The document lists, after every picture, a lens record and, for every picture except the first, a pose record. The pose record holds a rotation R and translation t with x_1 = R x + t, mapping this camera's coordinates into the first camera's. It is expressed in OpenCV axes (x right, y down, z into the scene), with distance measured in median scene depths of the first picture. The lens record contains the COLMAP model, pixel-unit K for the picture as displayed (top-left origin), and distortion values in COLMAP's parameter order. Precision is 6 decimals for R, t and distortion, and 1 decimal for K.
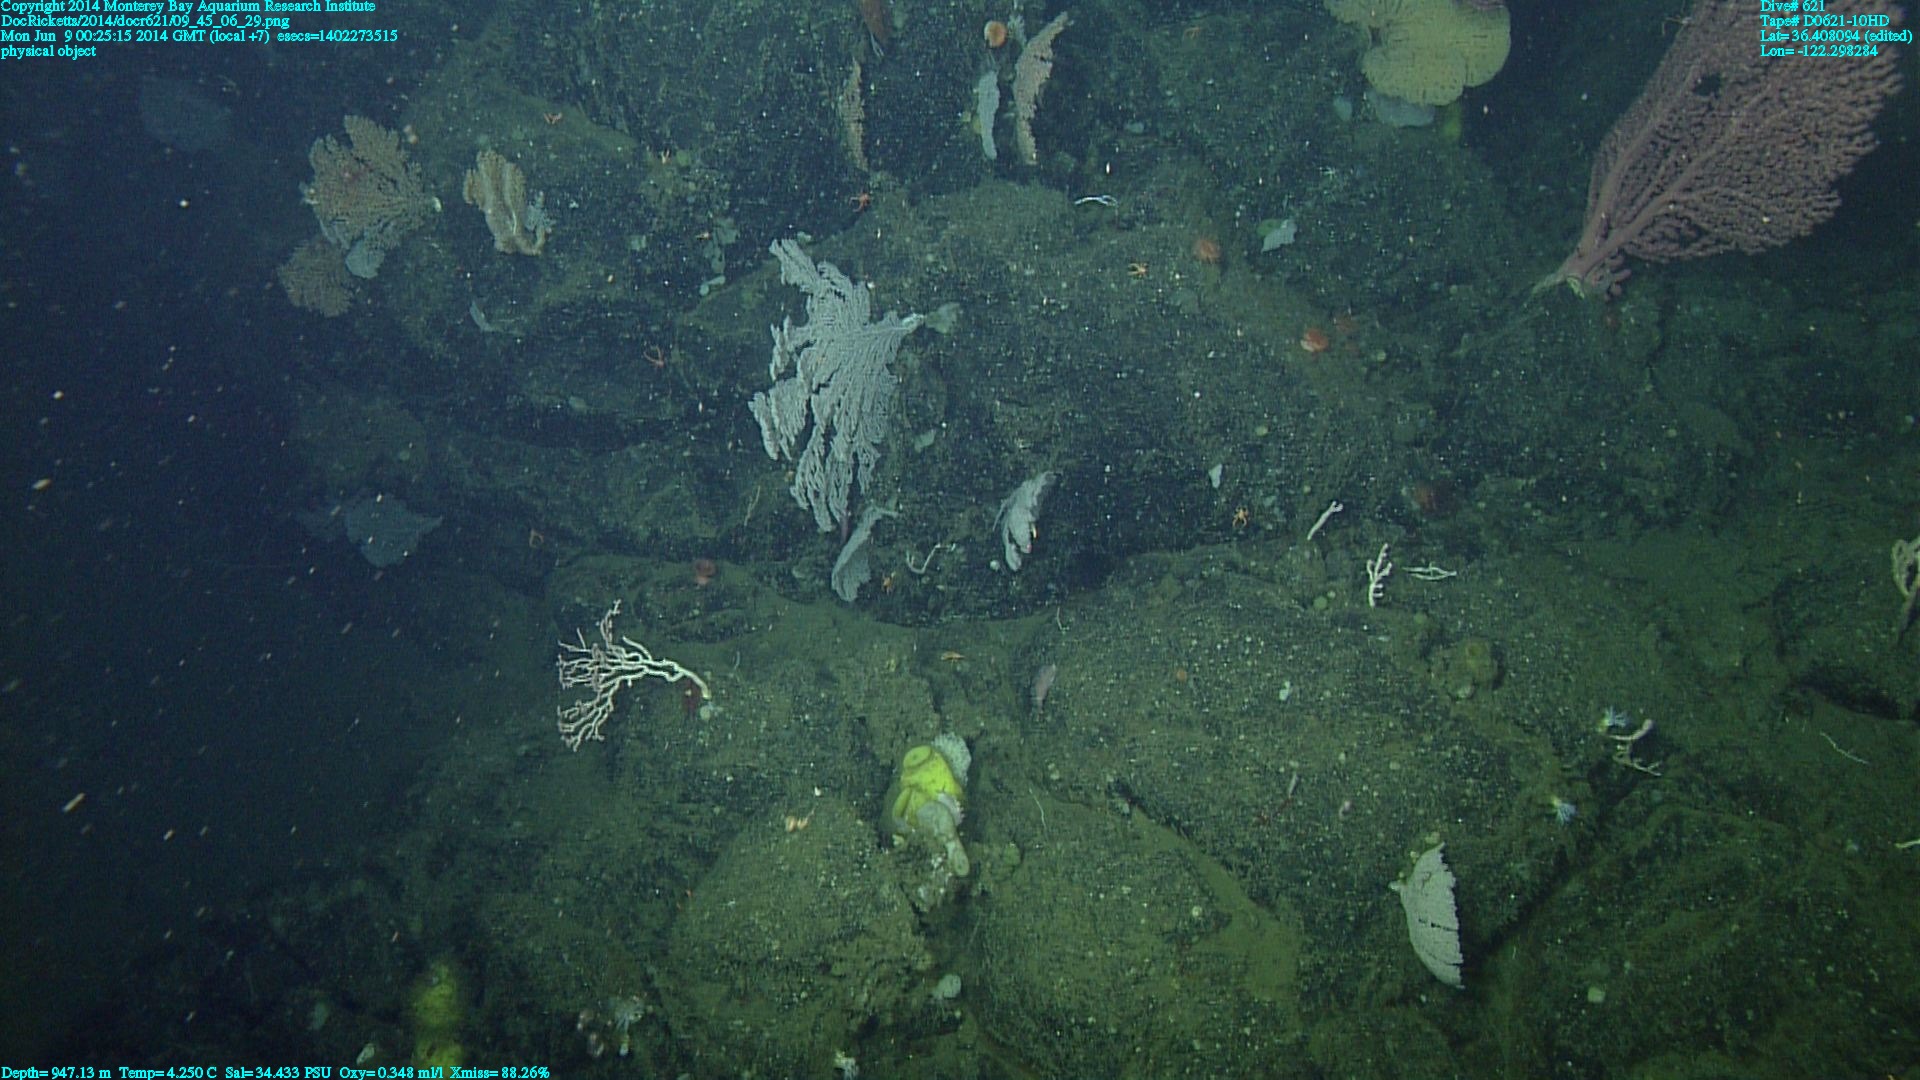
lens RADIAL K [[1194.0, 0, 983.8], [0, 1194.0, 551.1], [0, 0, 1]] dist [-0.044139, 0.139705]
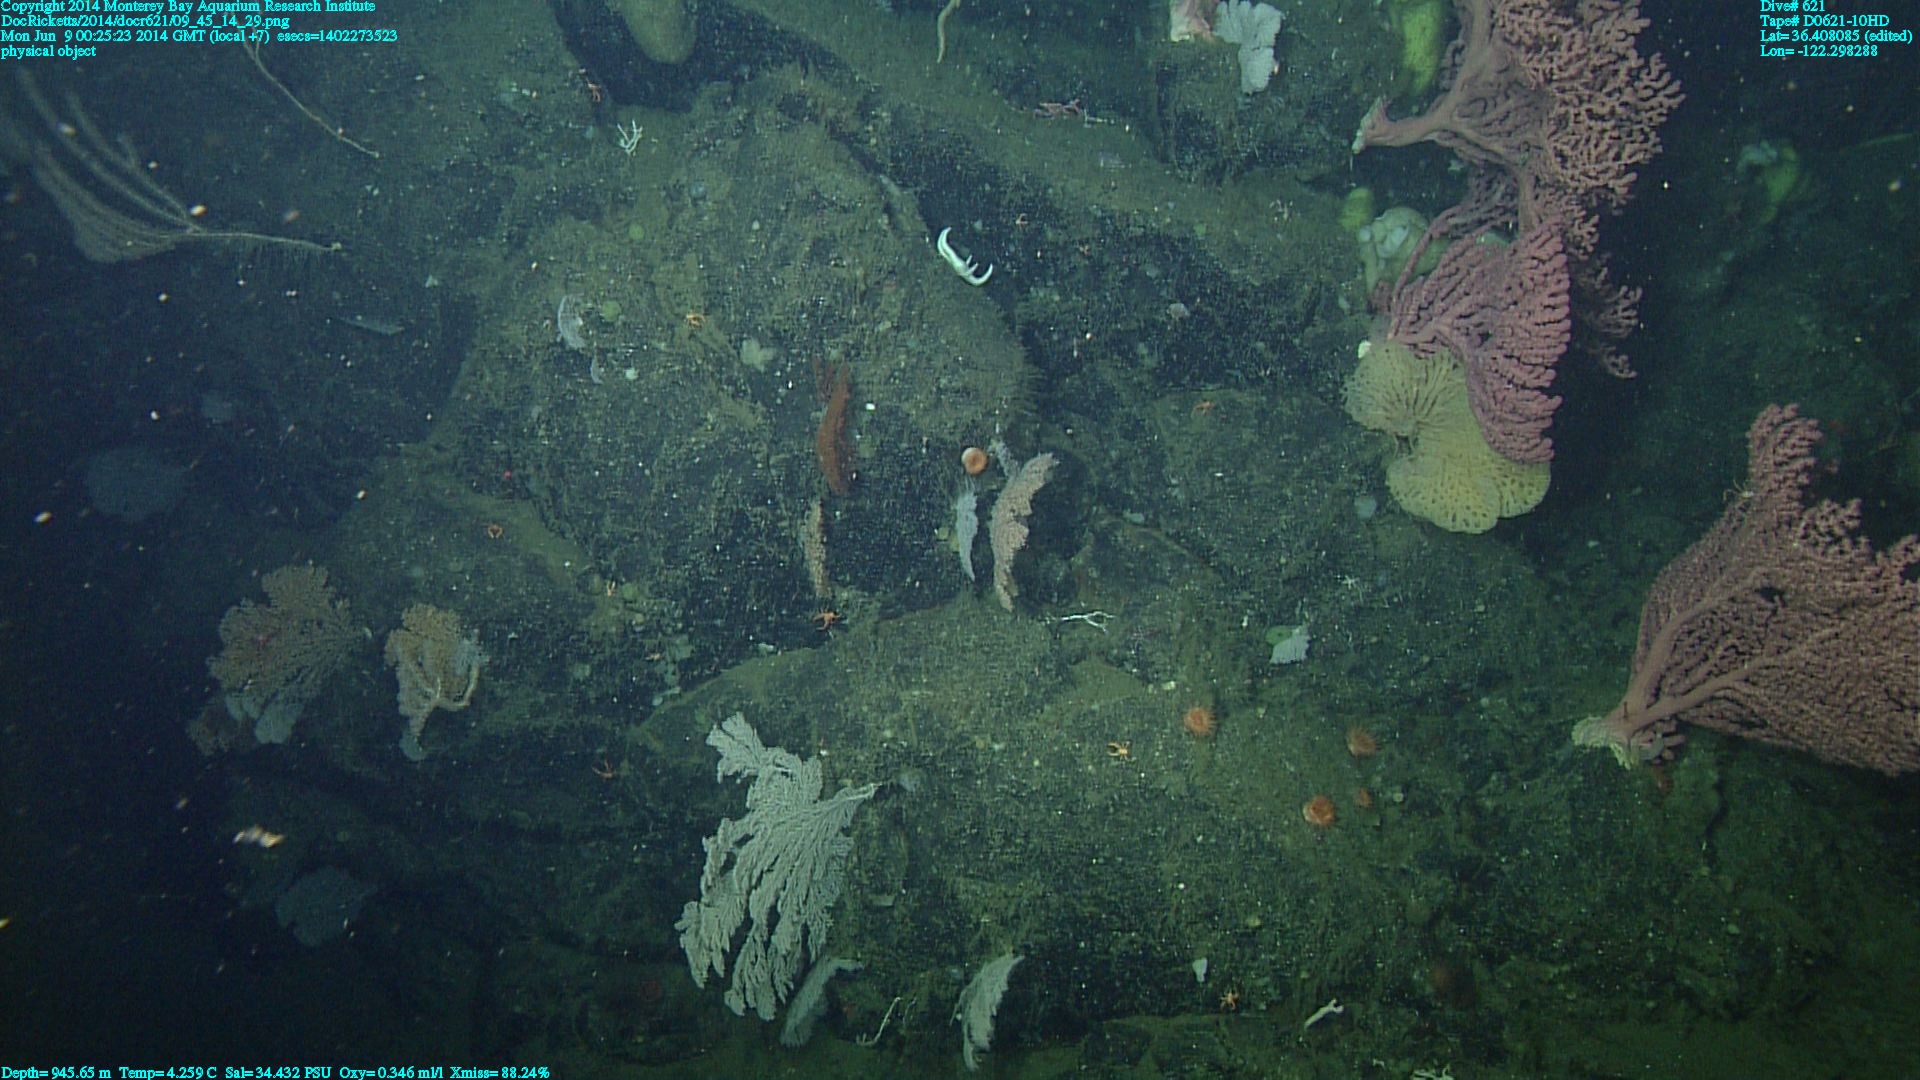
lens RADIAL K [[1194.0, 0, 983.8], [0, 1194.0, 551.1], [0, 0, 1]] dist [-0.044139, 0.139705]
pose [[0.998333, 0.032744, -0.047526, 0.061692], [-0.032745, 0.999463, 0.000759, -0.362136], [0.047525, 0.000799, 0.998870, 0.091764]]
